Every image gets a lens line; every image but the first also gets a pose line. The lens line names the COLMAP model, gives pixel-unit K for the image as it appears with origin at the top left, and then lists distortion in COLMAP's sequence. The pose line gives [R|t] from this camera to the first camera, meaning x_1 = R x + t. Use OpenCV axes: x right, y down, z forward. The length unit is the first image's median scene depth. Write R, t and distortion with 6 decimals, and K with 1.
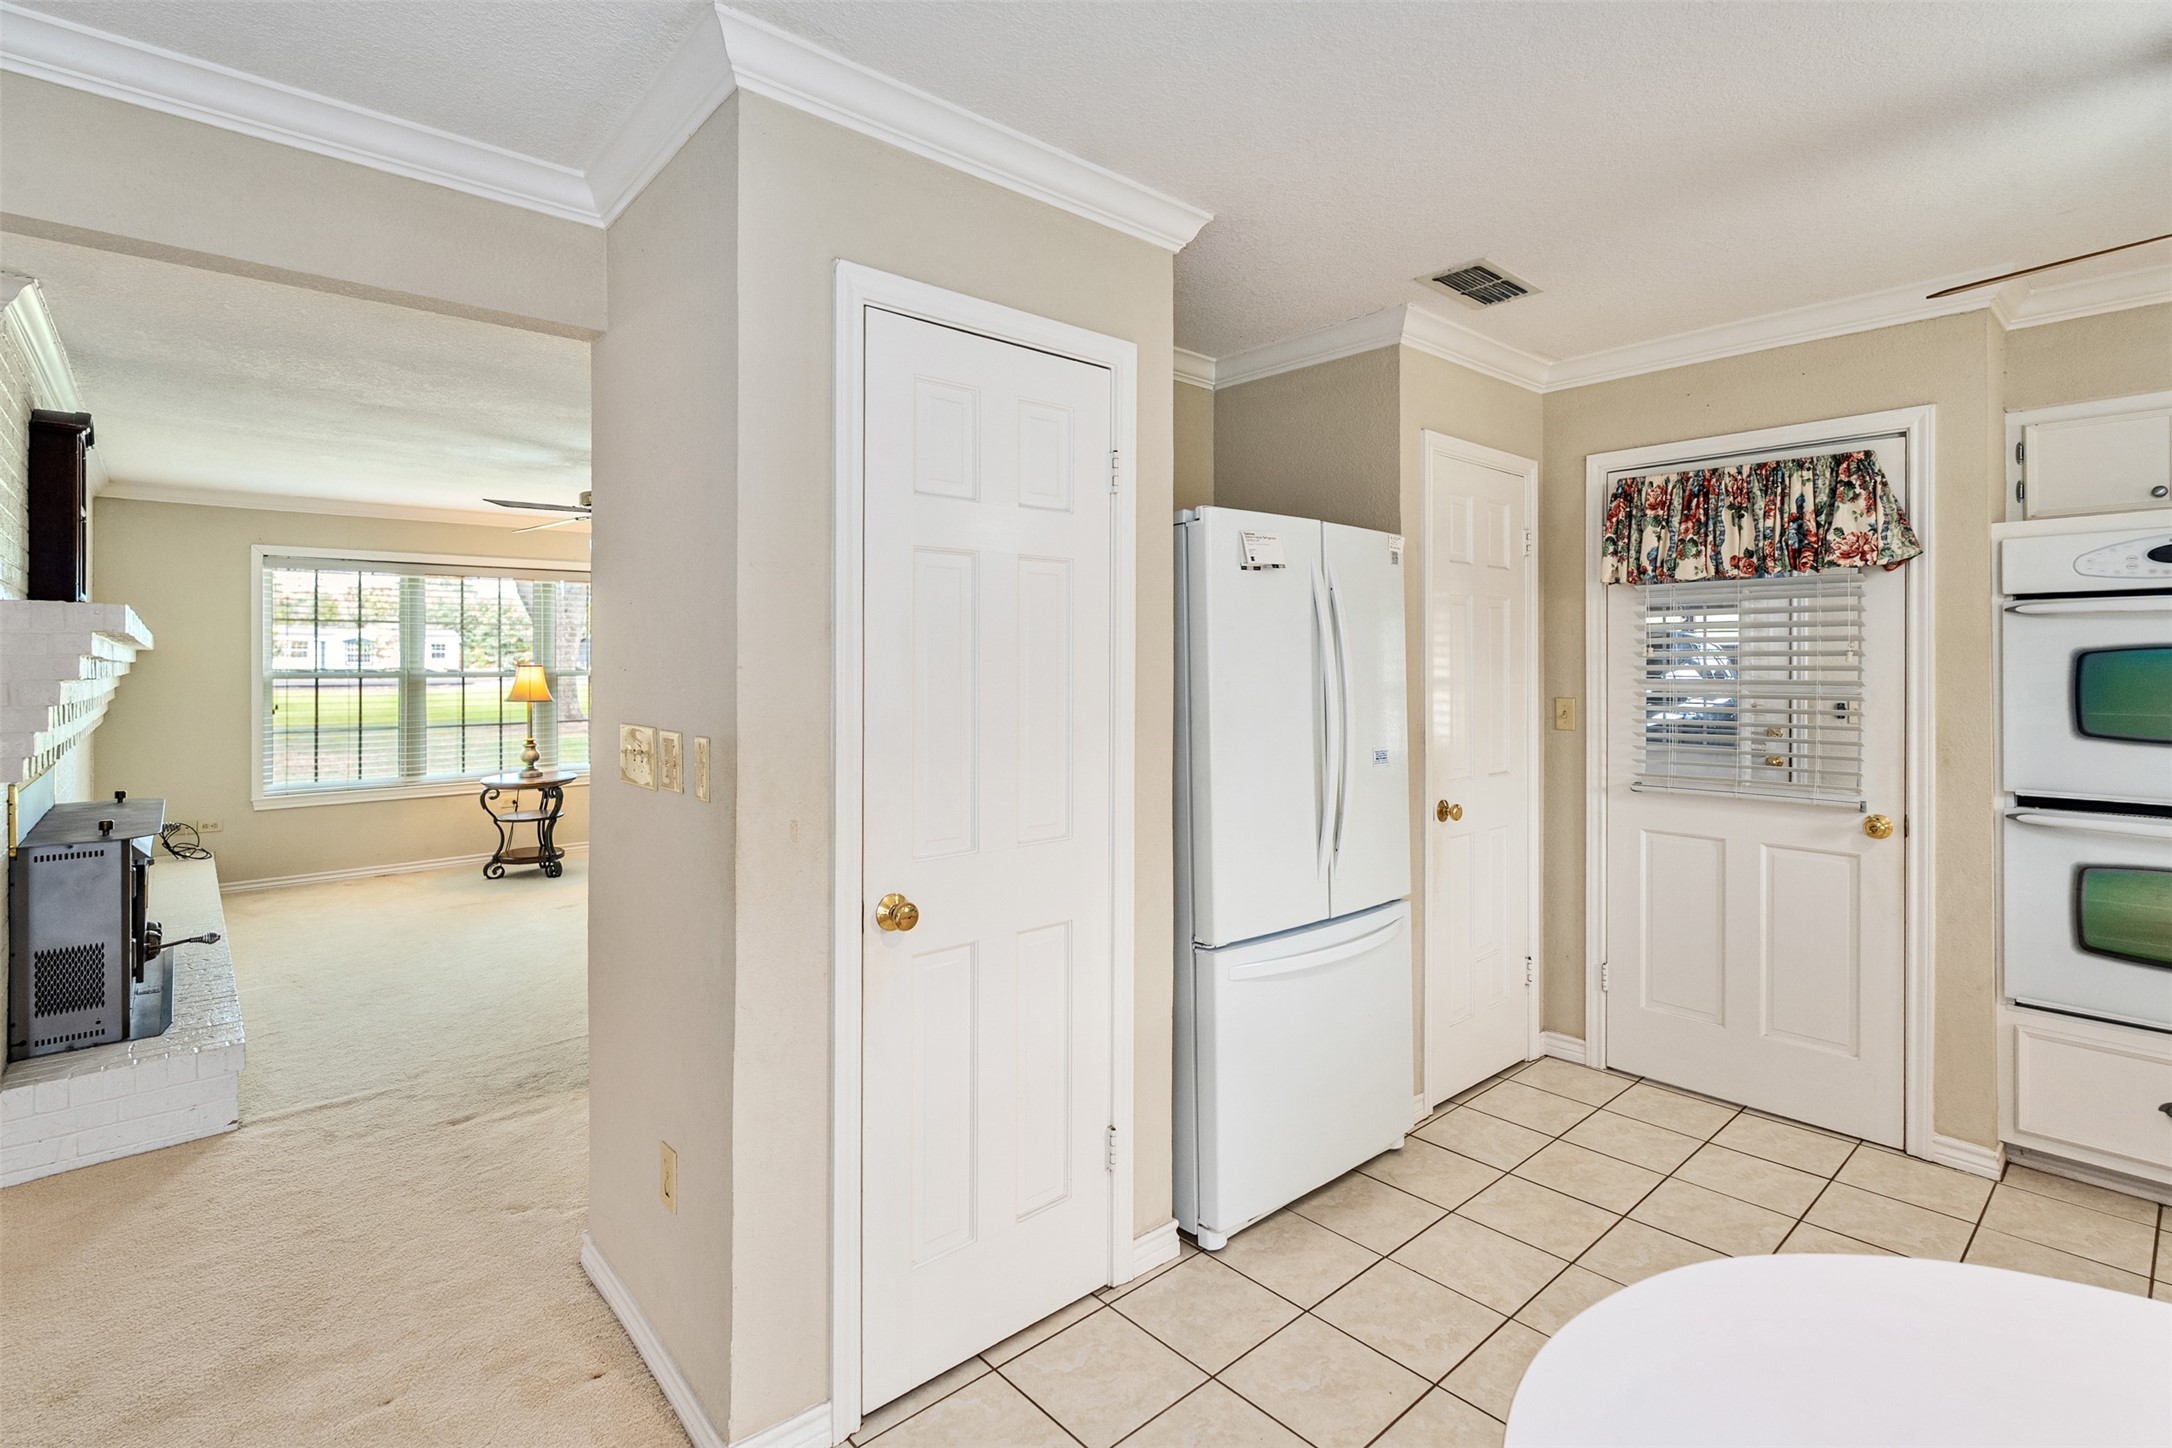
lens RADIAL K [[1026.2, 0, 1094.8], [0, 1026.2, 657.7], [0, 0, 1]] dist [-0.002692, 0.002108]
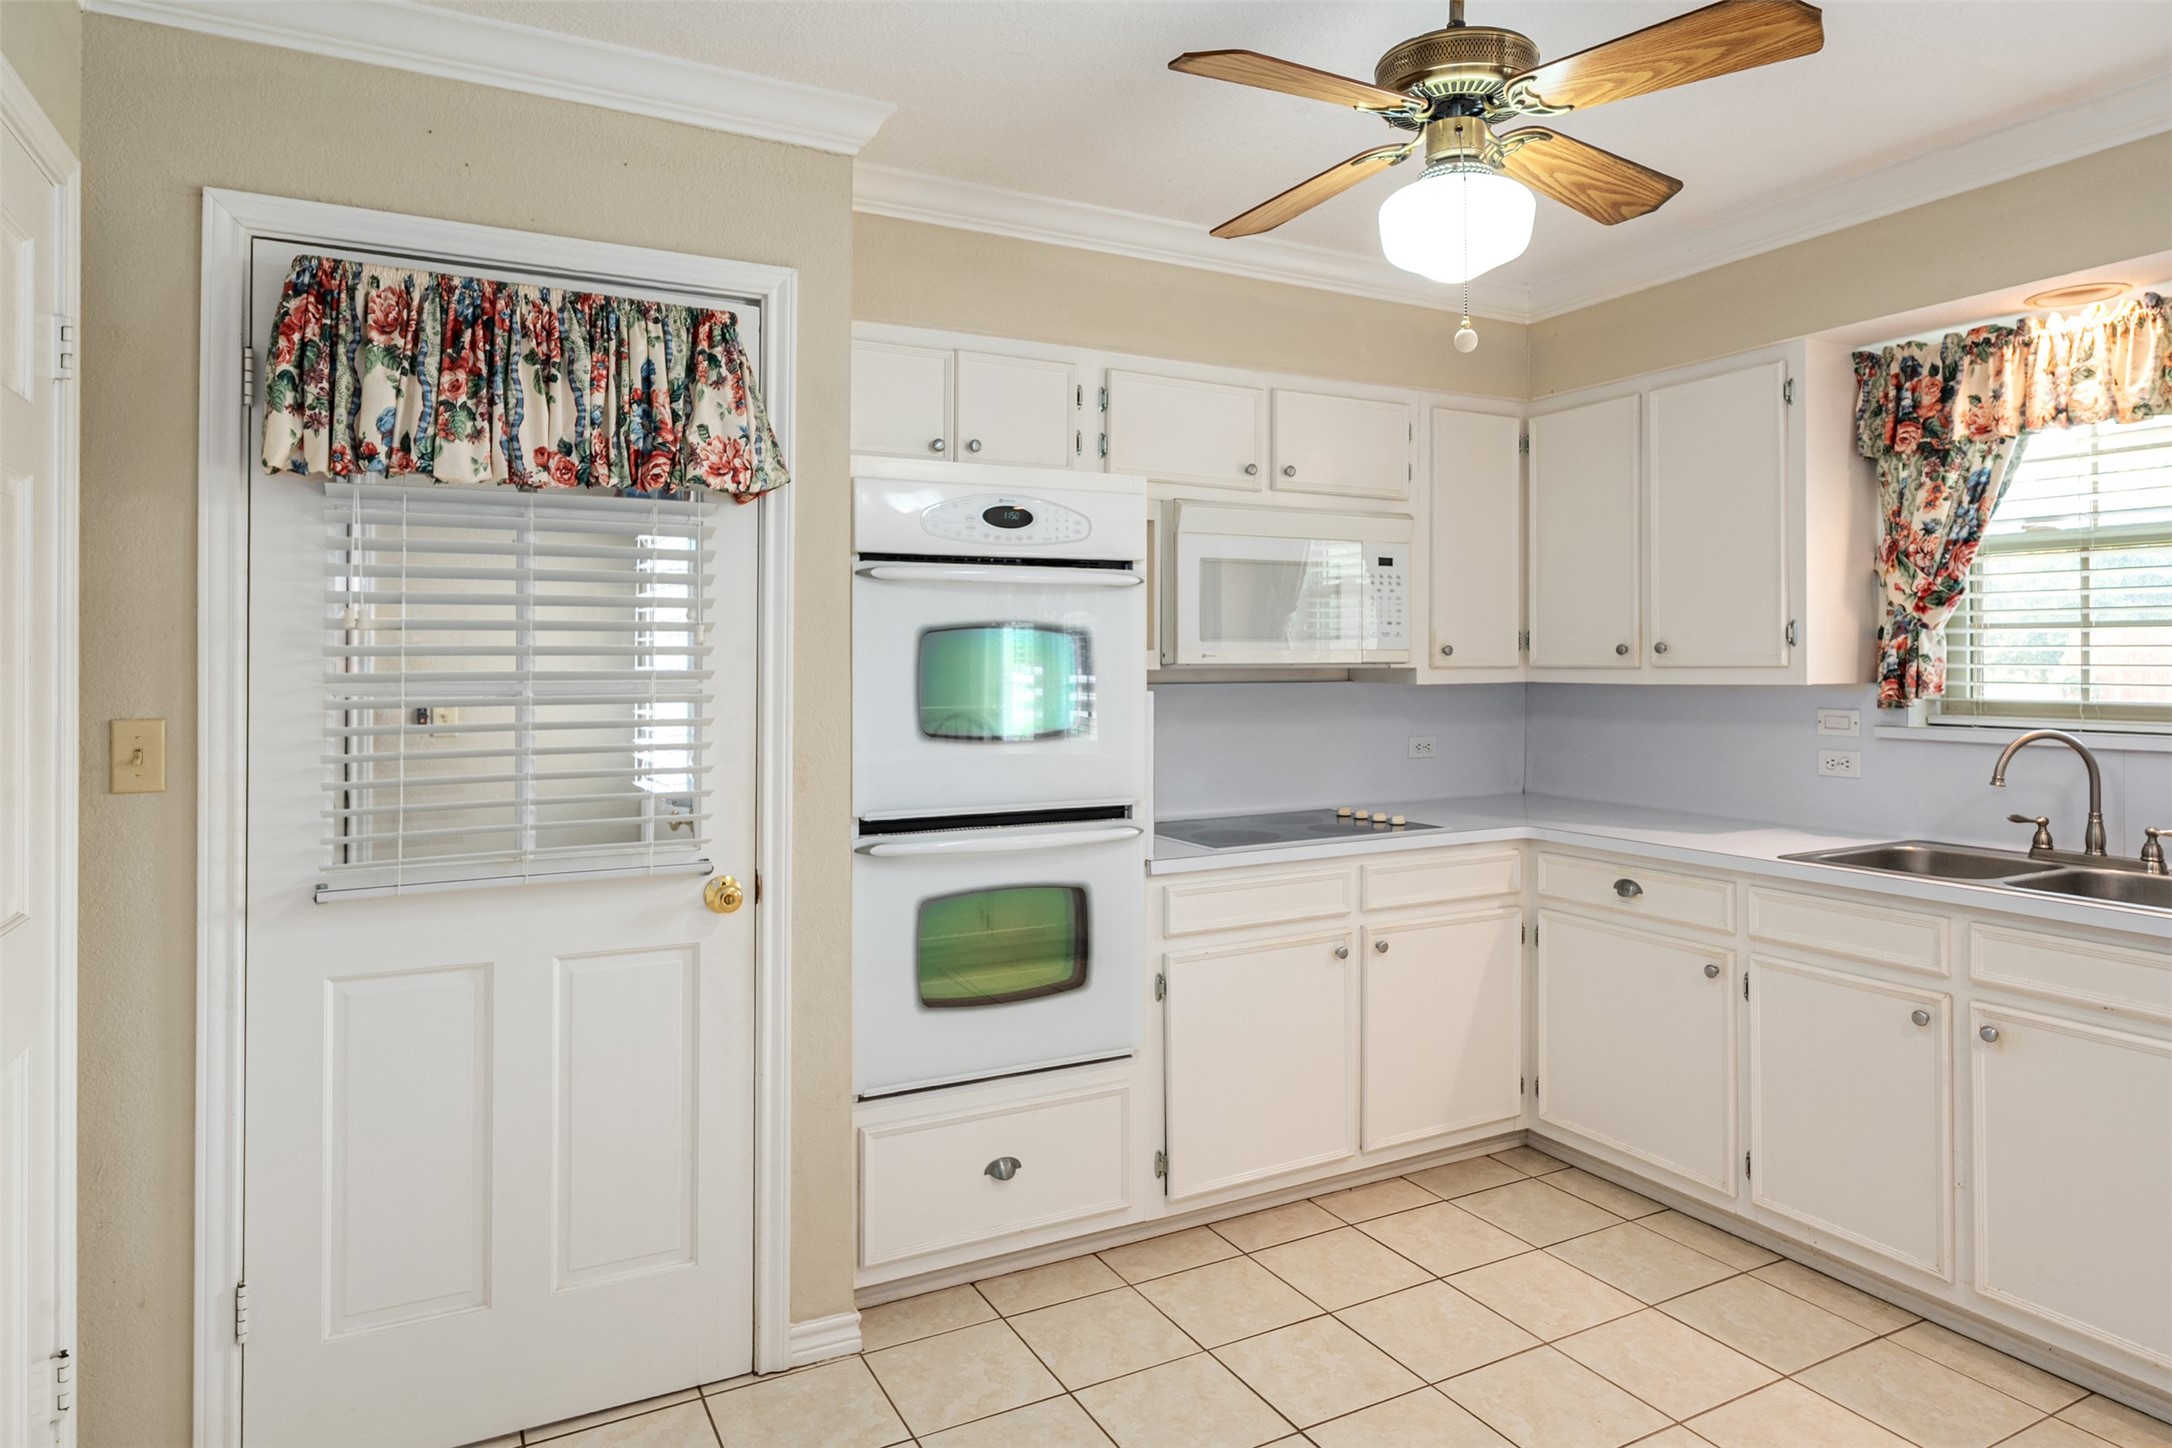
lens RADIAL K [[1297.3, 0, 1098.5], [0, 1297.3, 647.9], [0, 0, 1]] dist [-0.002550, 0.001845]
pose [[0.239073, 0.004068, 0.970993, 0.018063], [-0.007001, 0.999972, -0.002465, 0.007998], [-0.970976, -0.006208, 0.239095, 0.545902]]
